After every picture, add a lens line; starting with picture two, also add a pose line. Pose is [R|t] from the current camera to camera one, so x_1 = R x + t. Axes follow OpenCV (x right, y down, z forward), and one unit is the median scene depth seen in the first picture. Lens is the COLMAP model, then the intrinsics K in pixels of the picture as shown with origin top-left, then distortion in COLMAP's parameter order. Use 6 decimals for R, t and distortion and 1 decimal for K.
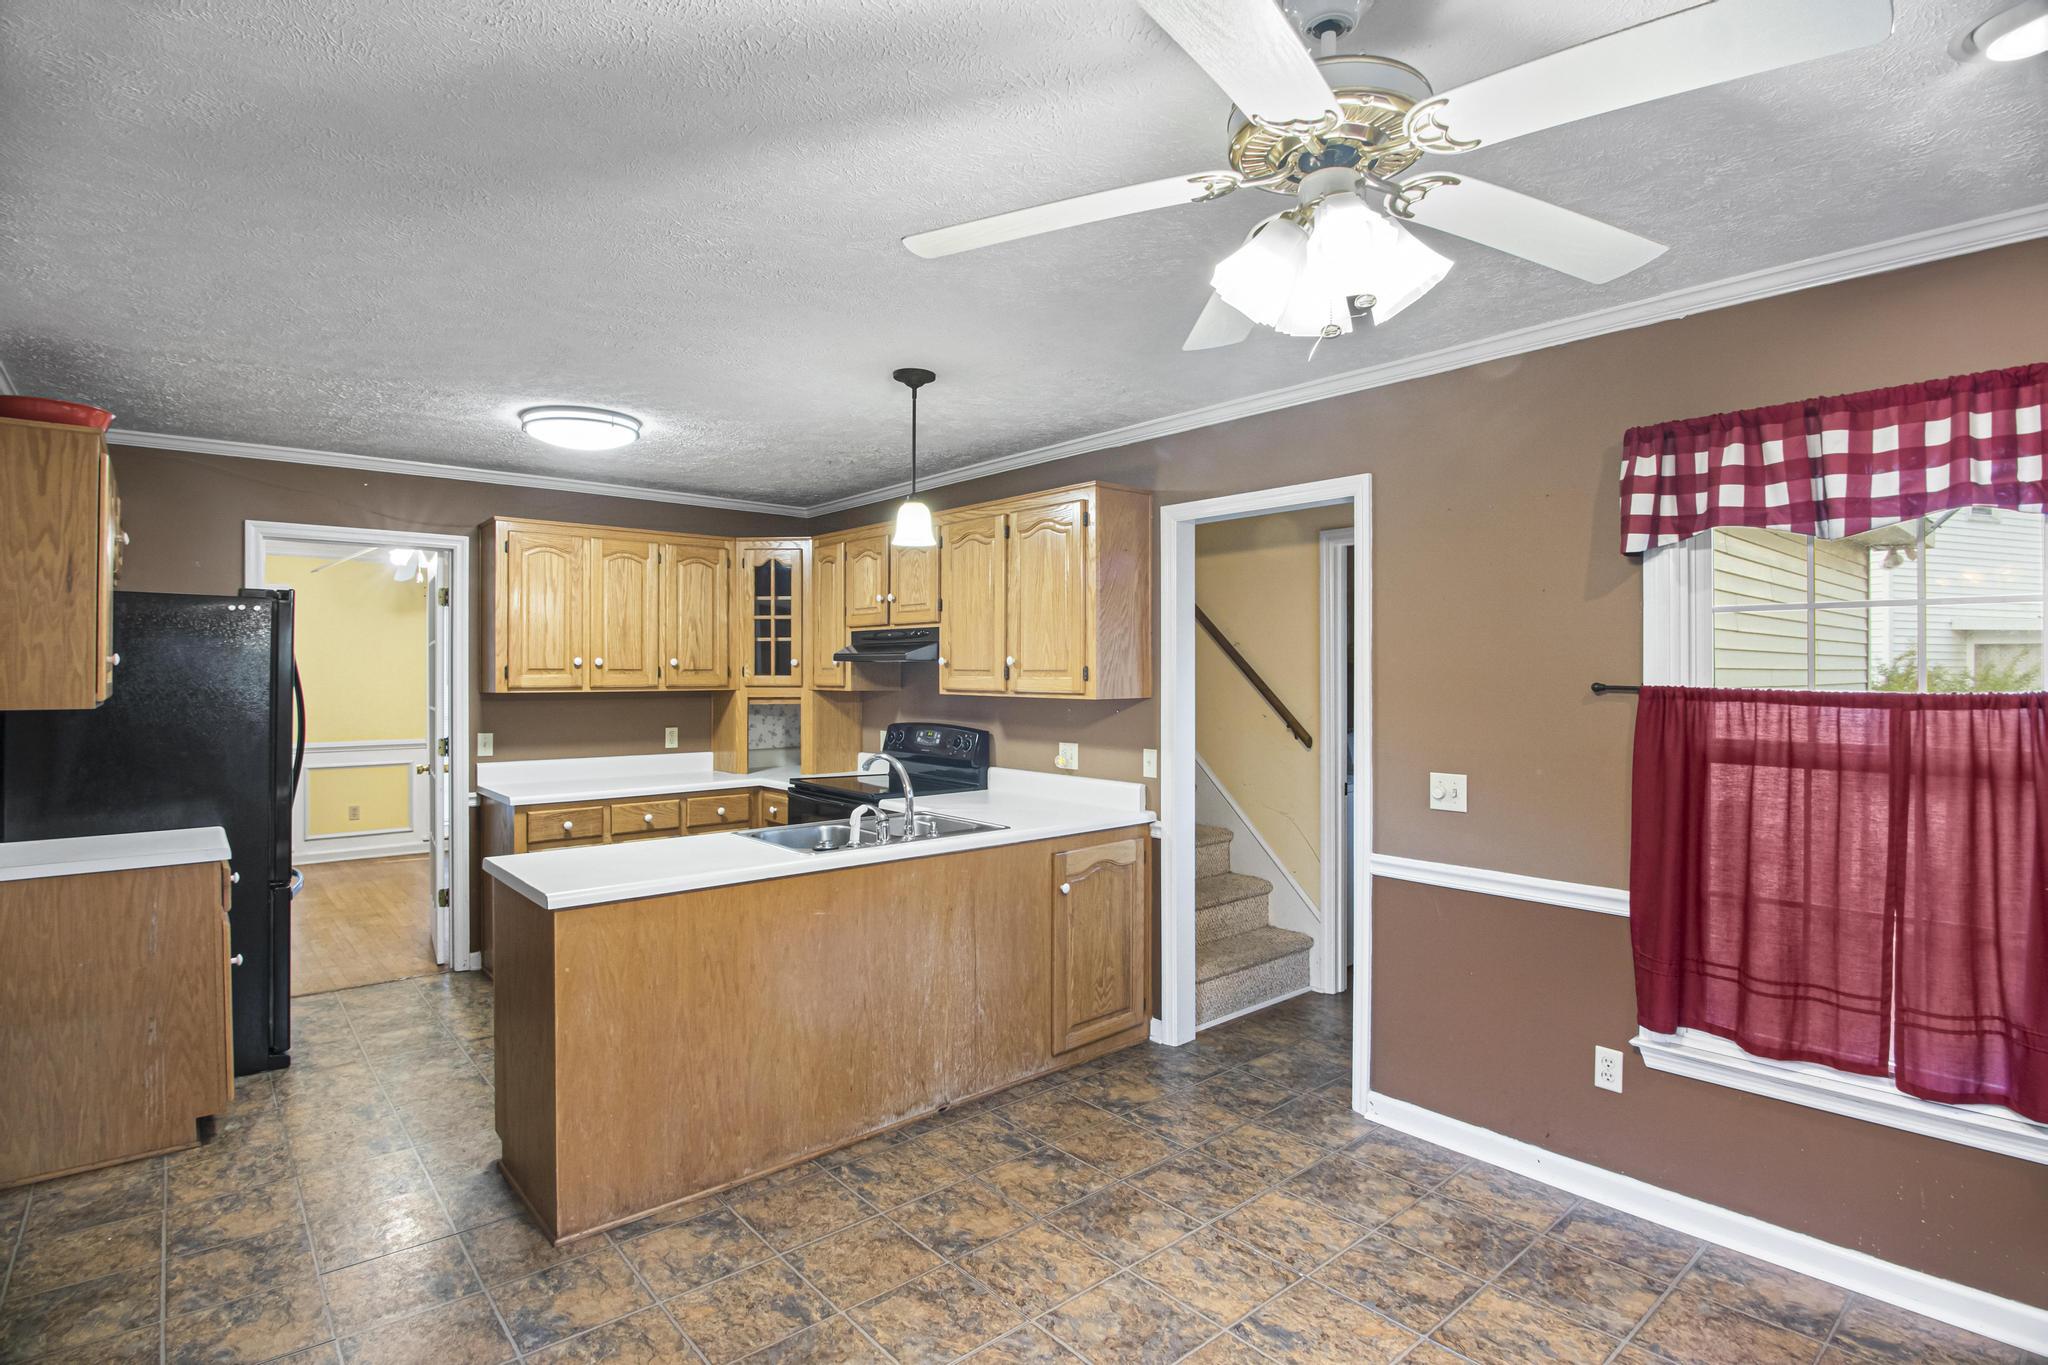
lens RADIAL K [[1019.5, 0, 1026.4], [0, 1019.5, 673.9], [0, 0, 1]] dist [-0.003005, -0.014396]
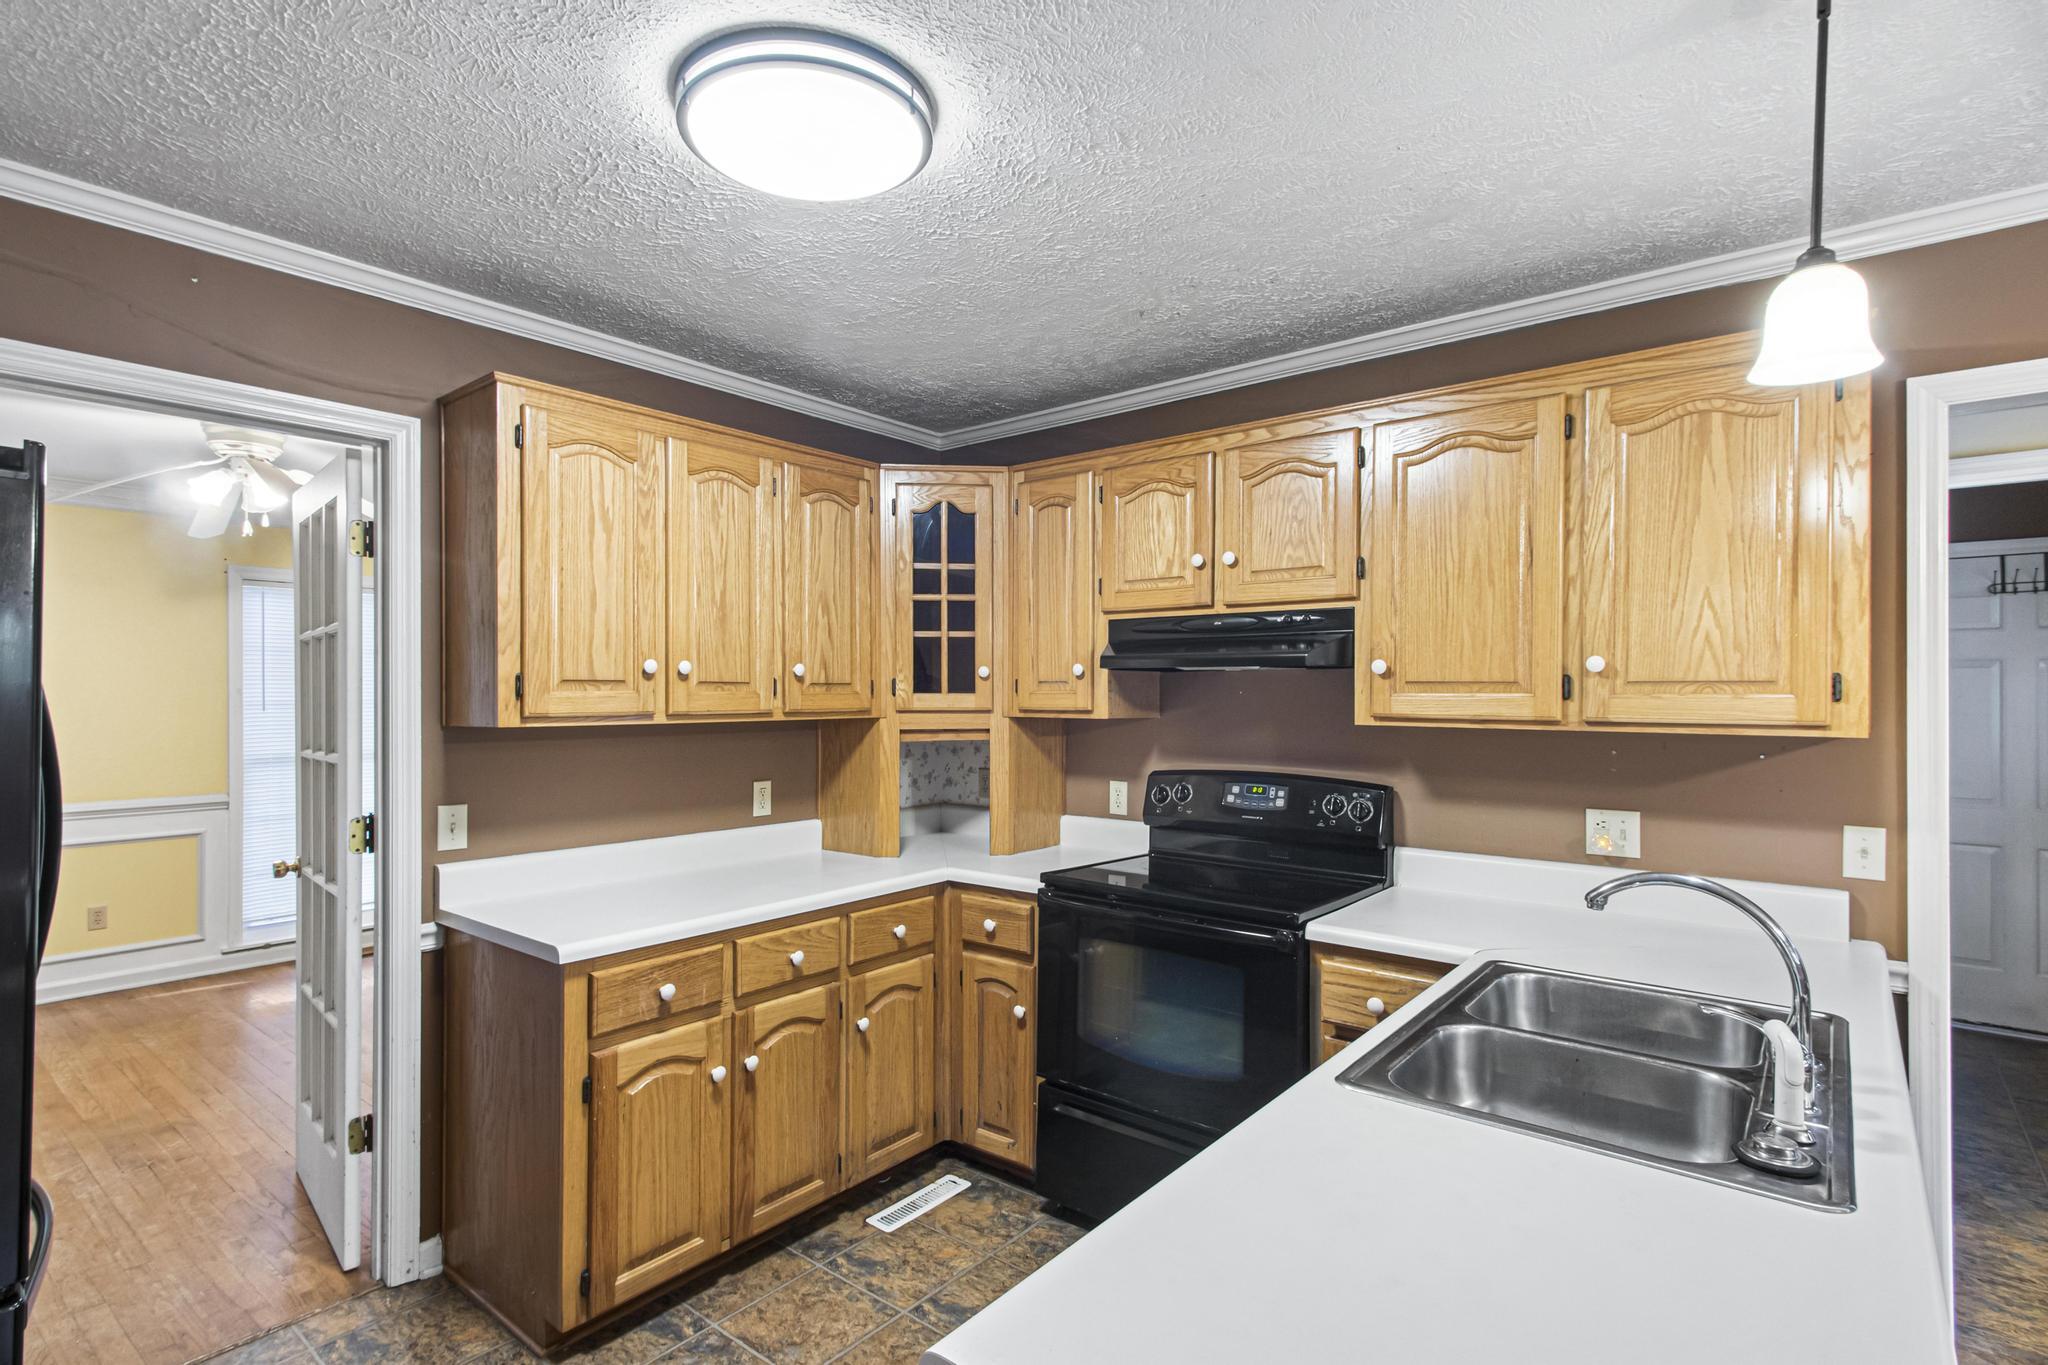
lens RADIAL K [[1003.7, 0, 1024.9], [0, 1003.7, 693.4], [0, 0, 1]] dist [0.029713, -0.010547]
pose [[0.983333, -0.000088, 0.181815, -0.346964], [0.000330, 0.999999, -0.001300, 0.002560], [-0.181815, 0.001339, 0.983332, 0.451925]]
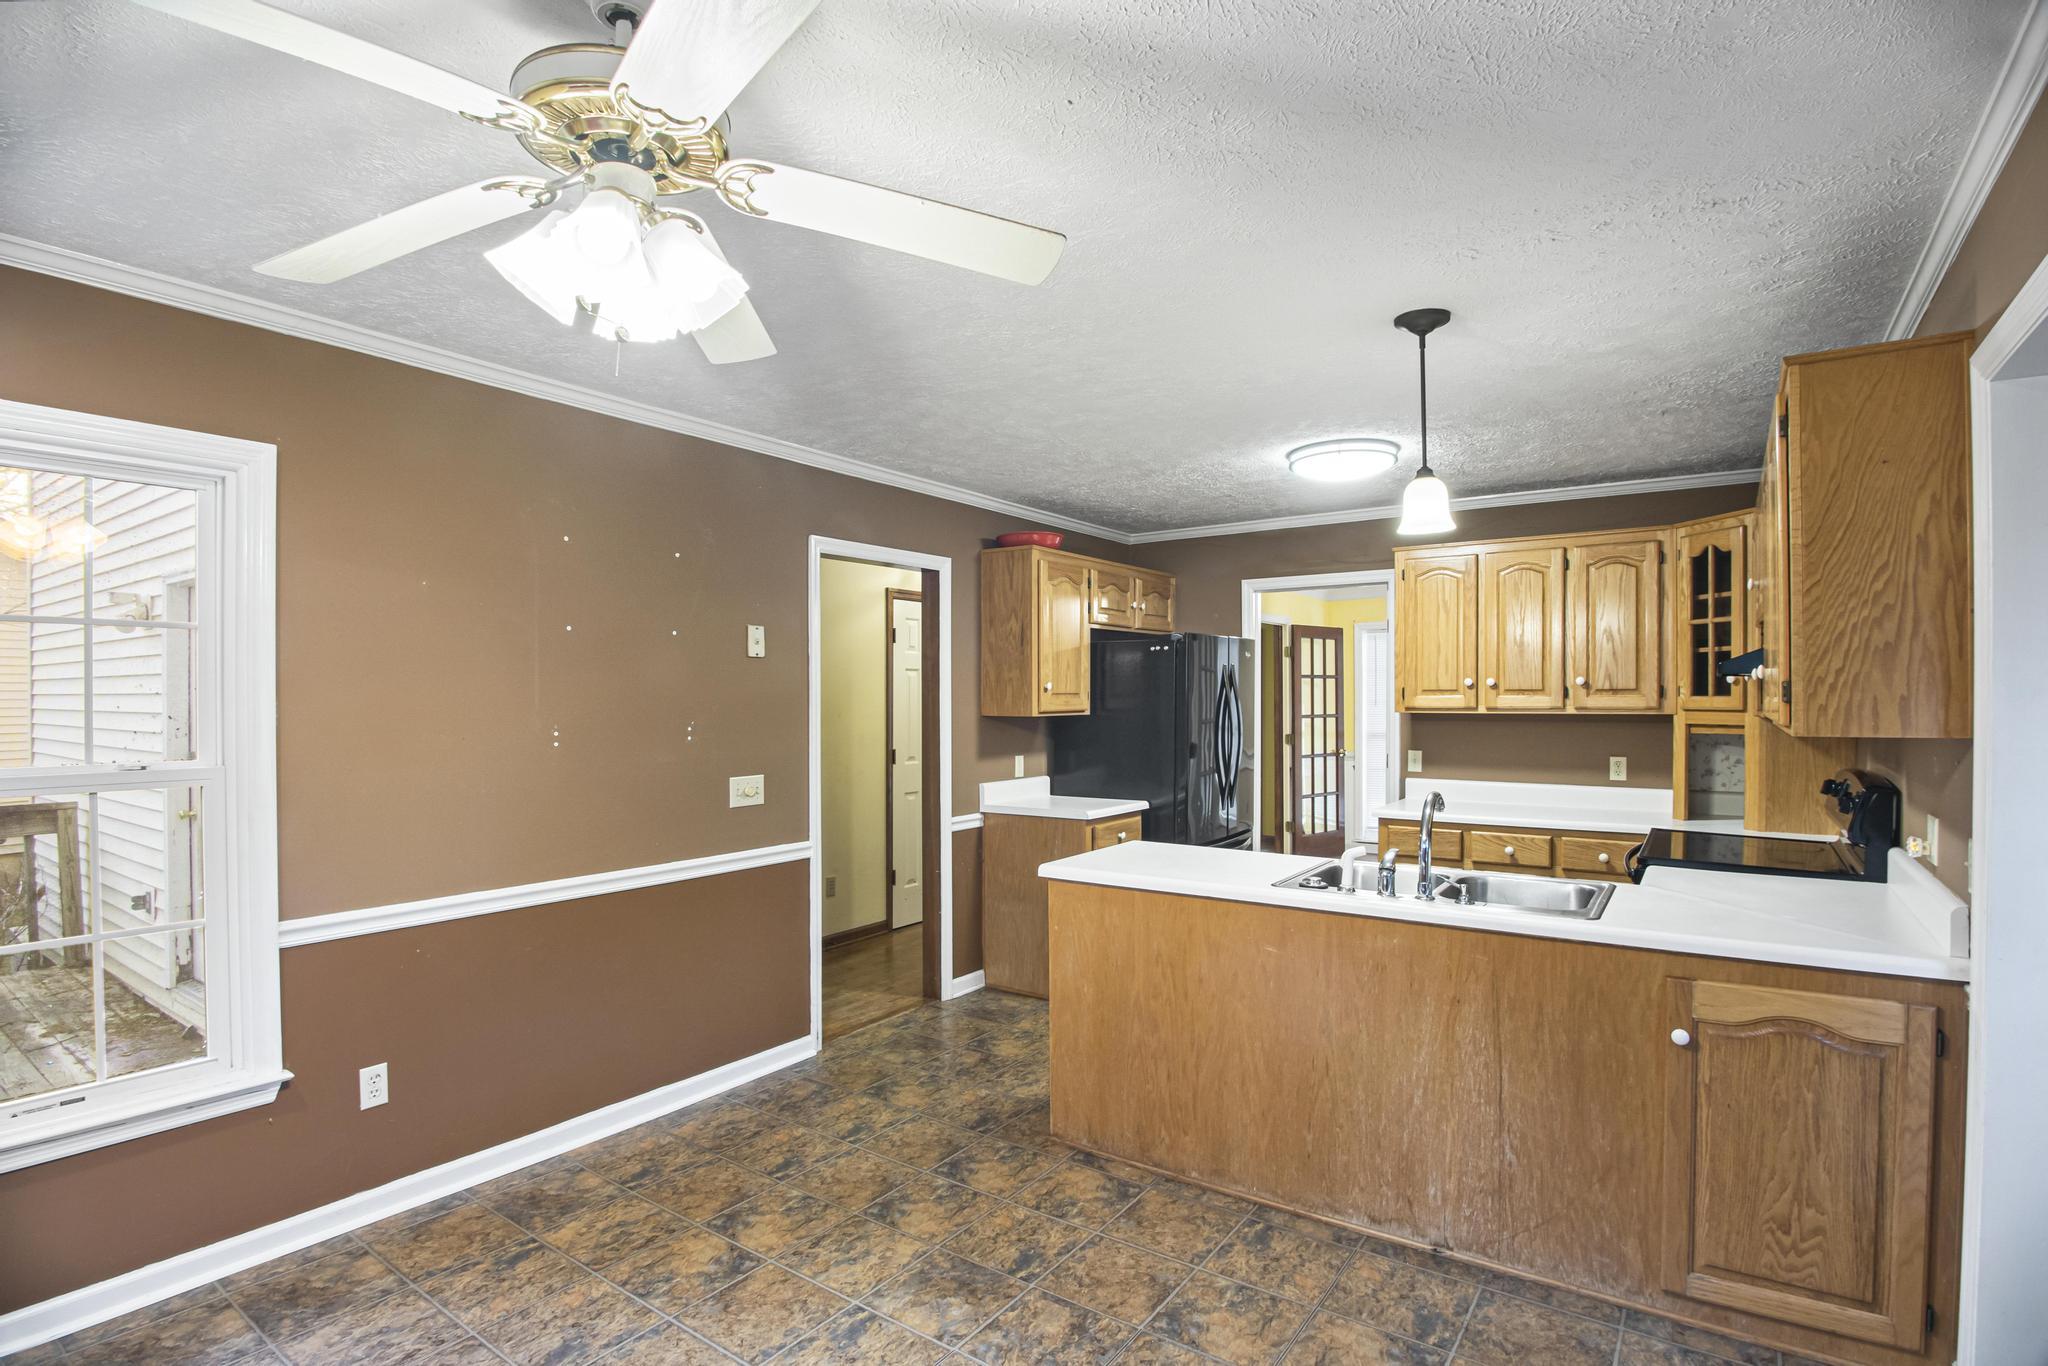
lens RADIAL K [[1003.9, 0, 1014.3], [0, 1003.9, 702.5], [0, 0, 1]] dist [-0.012190, -0.013614]
pose [[0.239741, 0.005547, -0.970821, 0.397143], [0.001419, 0.999981, 0.006064, 0.000990], [0.970836, -0.002832, 0.239729, 0.344498]]
